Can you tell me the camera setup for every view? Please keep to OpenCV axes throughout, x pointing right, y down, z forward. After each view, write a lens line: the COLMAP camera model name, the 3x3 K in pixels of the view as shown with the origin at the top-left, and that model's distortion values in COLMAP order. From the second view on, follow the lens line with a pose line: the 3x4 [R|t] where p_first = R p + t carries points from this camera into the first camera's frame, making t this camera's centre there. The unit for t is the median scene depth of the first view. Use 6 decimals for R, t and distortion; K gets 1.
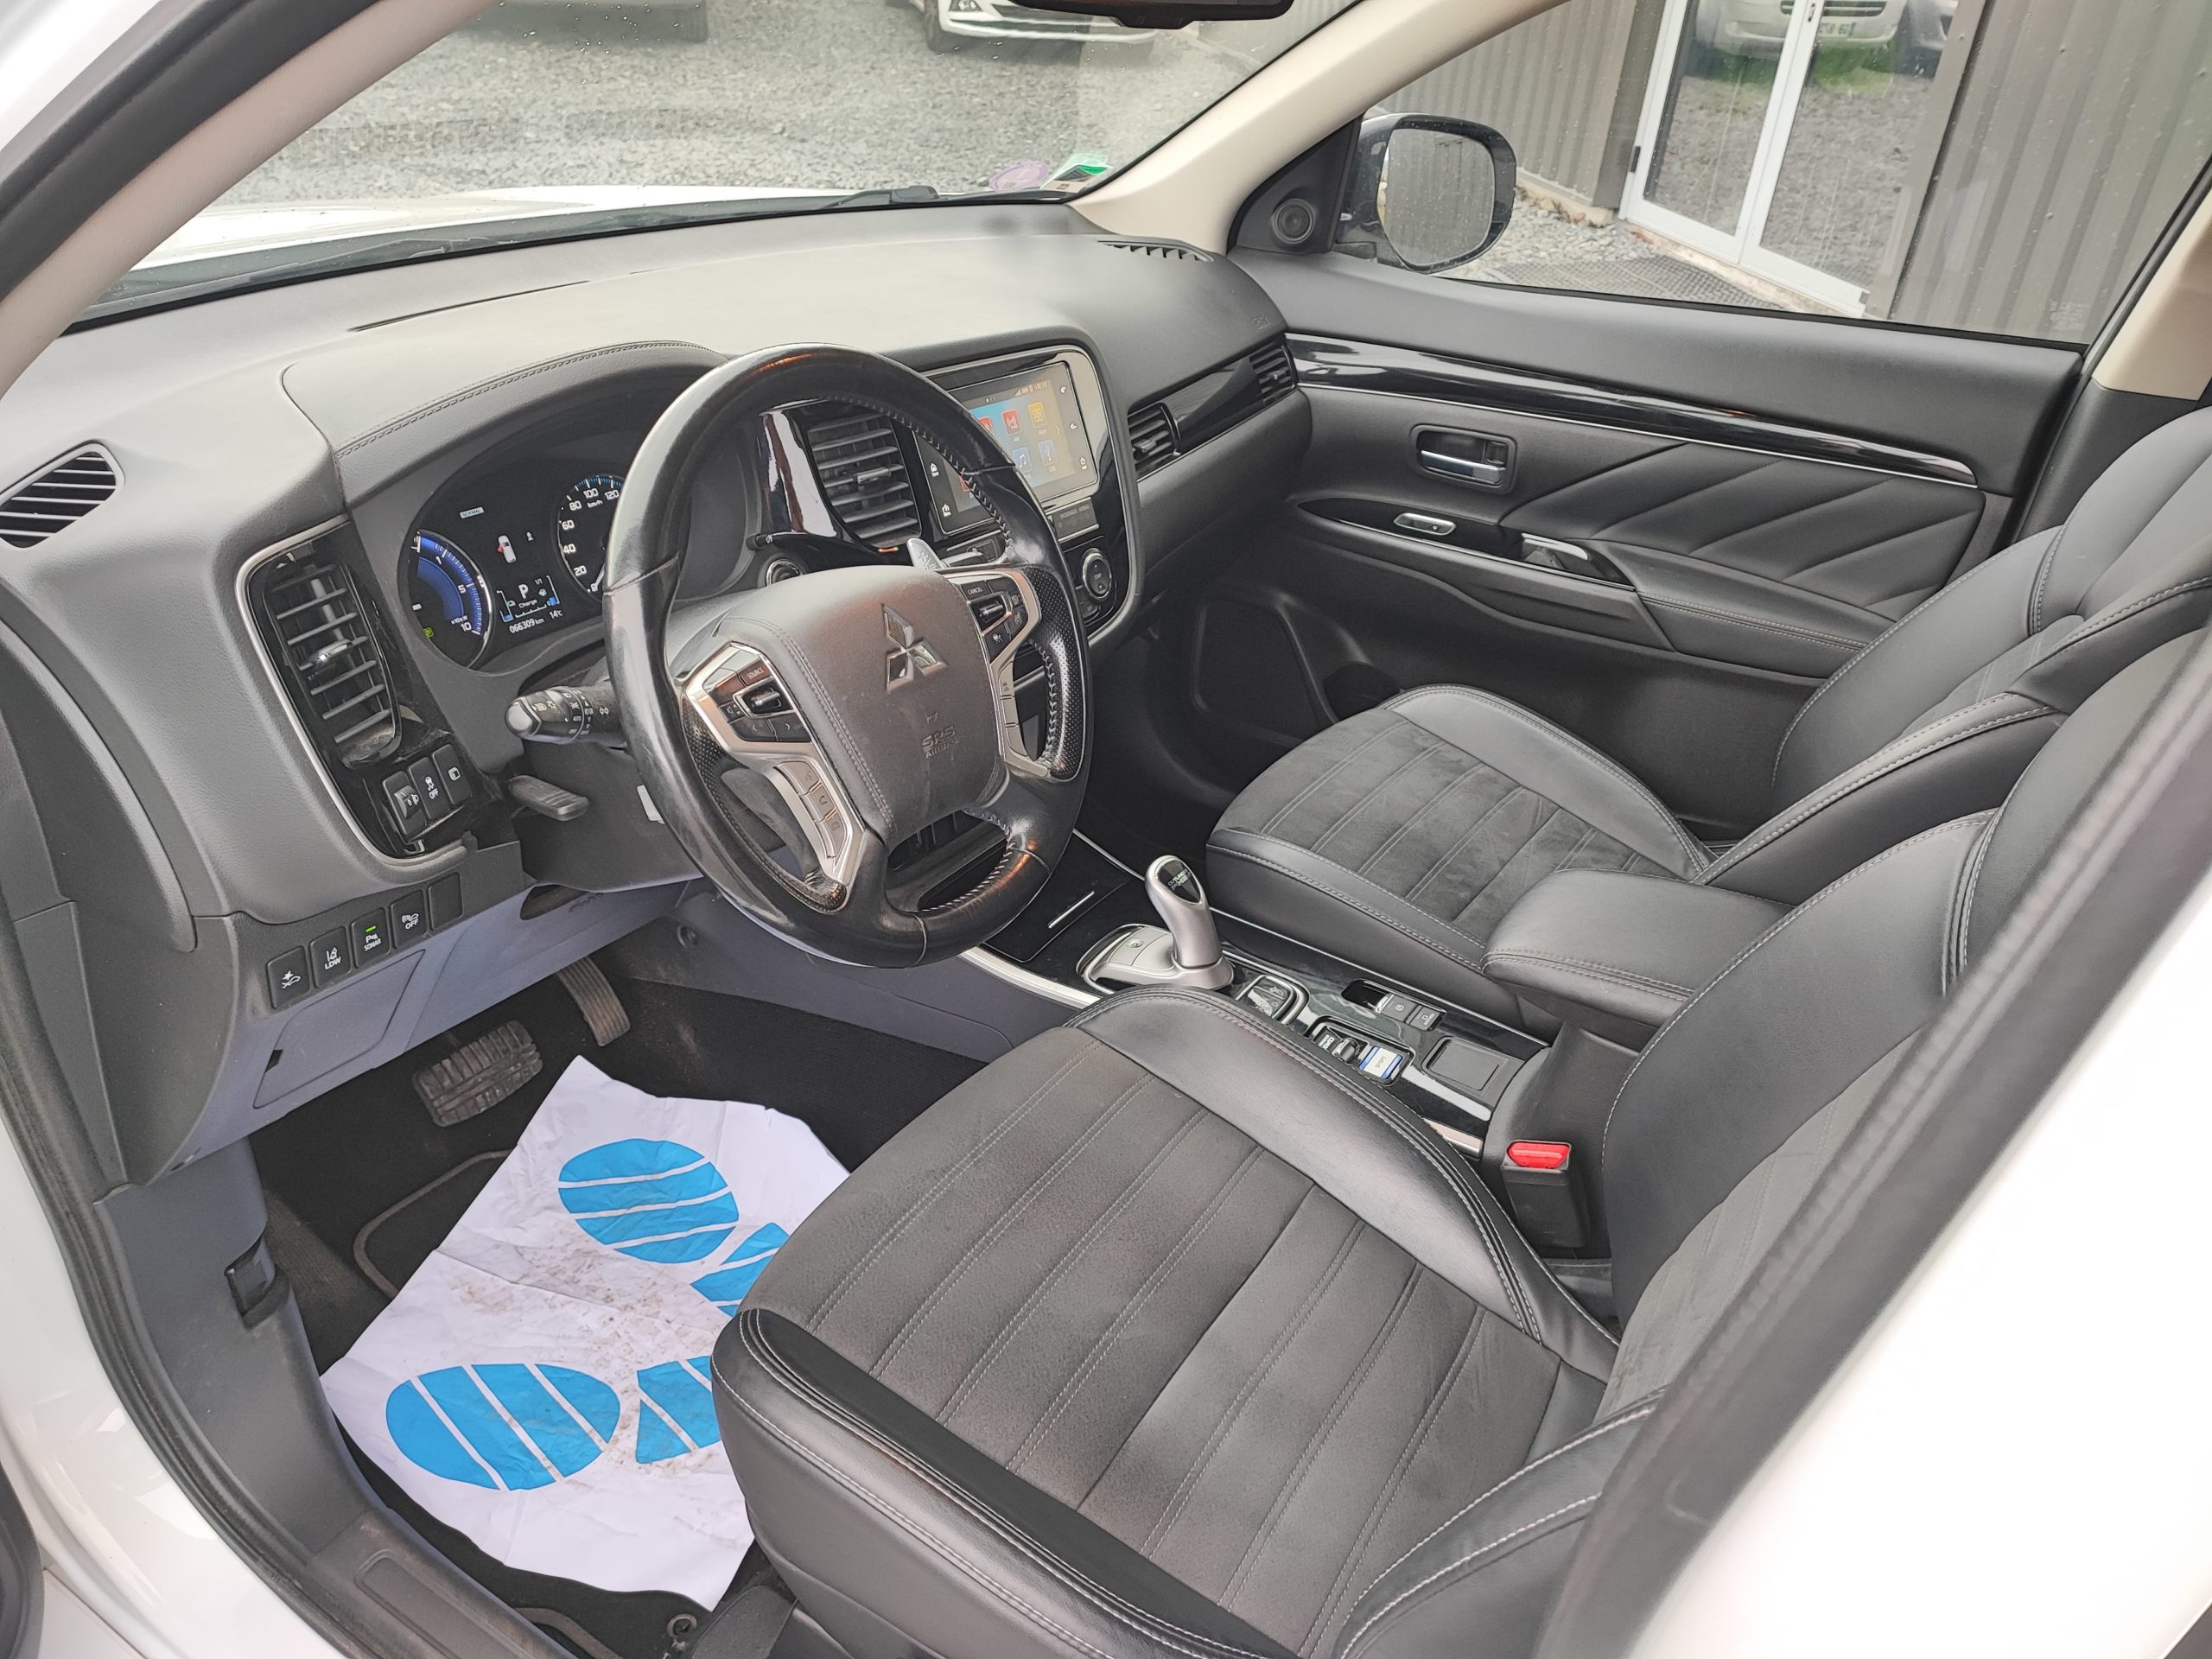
lens RADIAL K [[1591.3, 0, 1106.0], [0, 1591.3, 829.5], [0, 0, 1]] dist [0.044463, -0.039245]
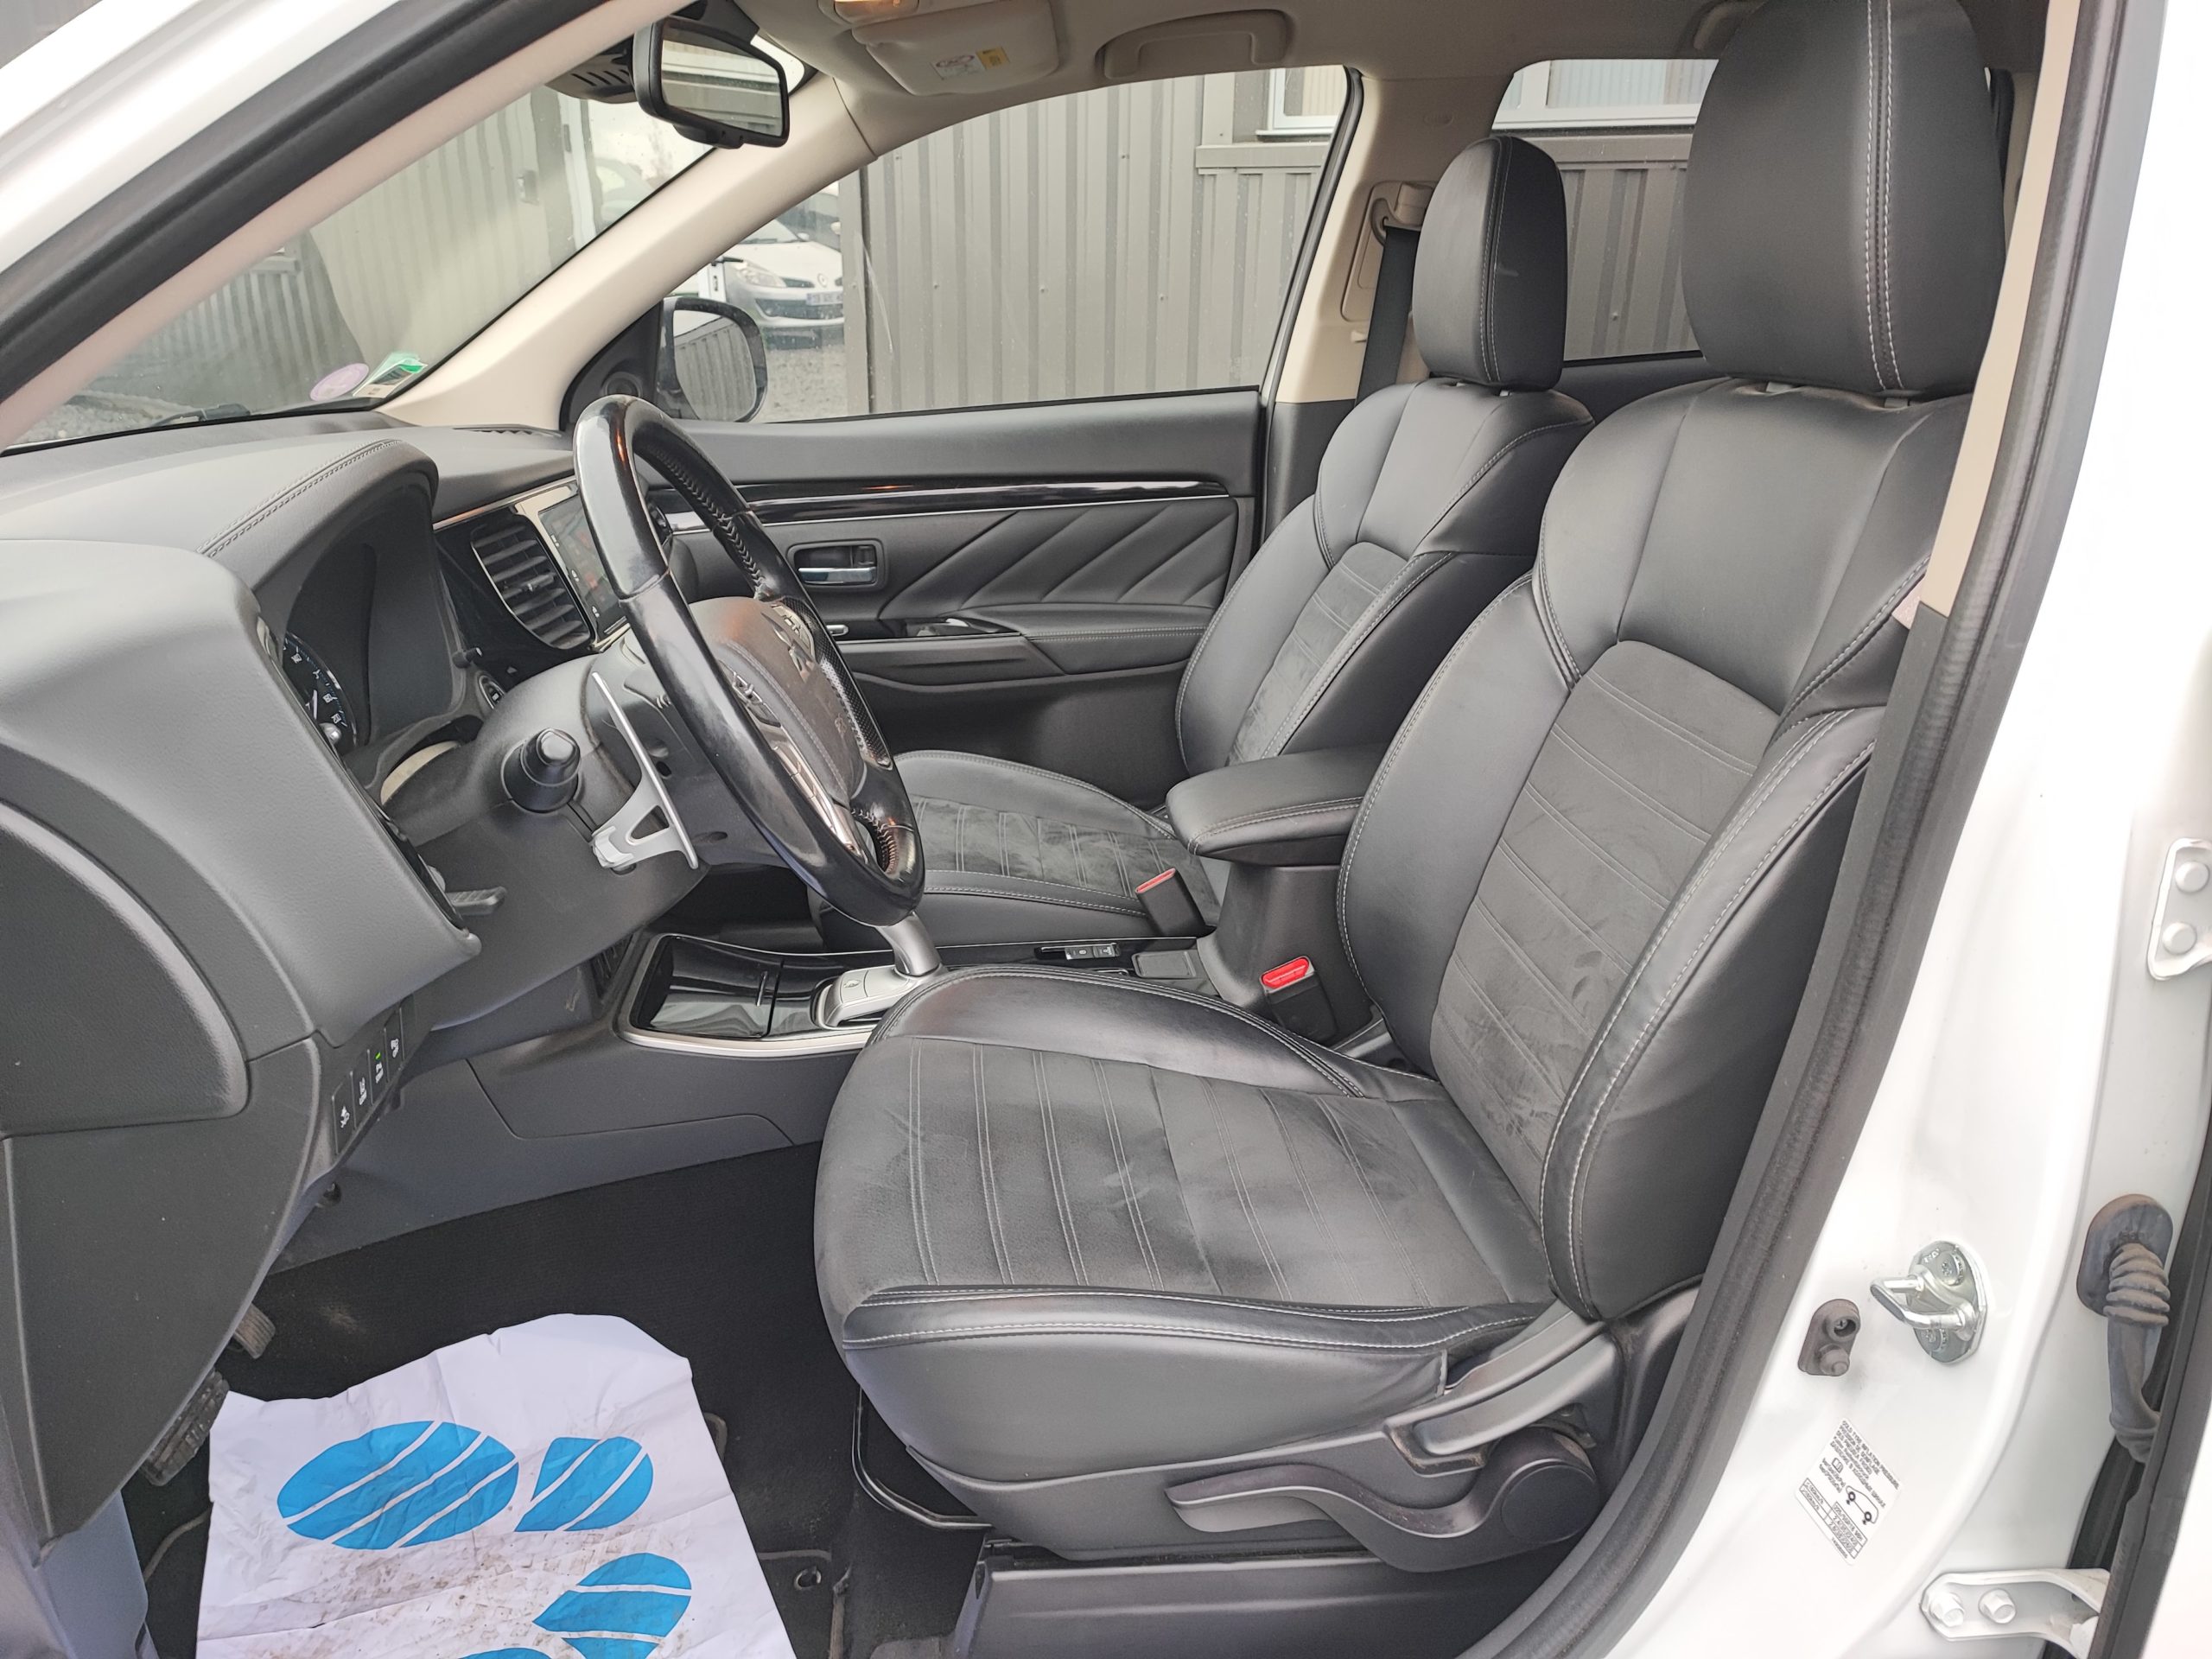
lens RADIAL K [[1591.3, 0, 1106.0], [0, 1591.3, 829.5], [0, 0, 1]] dist [0.044463, -0.039245]
pose [[0.784357, -0.269956, 0.558487, -0.367299], [0.358979, 0.931796, -0.053761, 0.083731], [-0.505883, 0.242653, 0.827769, 0.013318]]
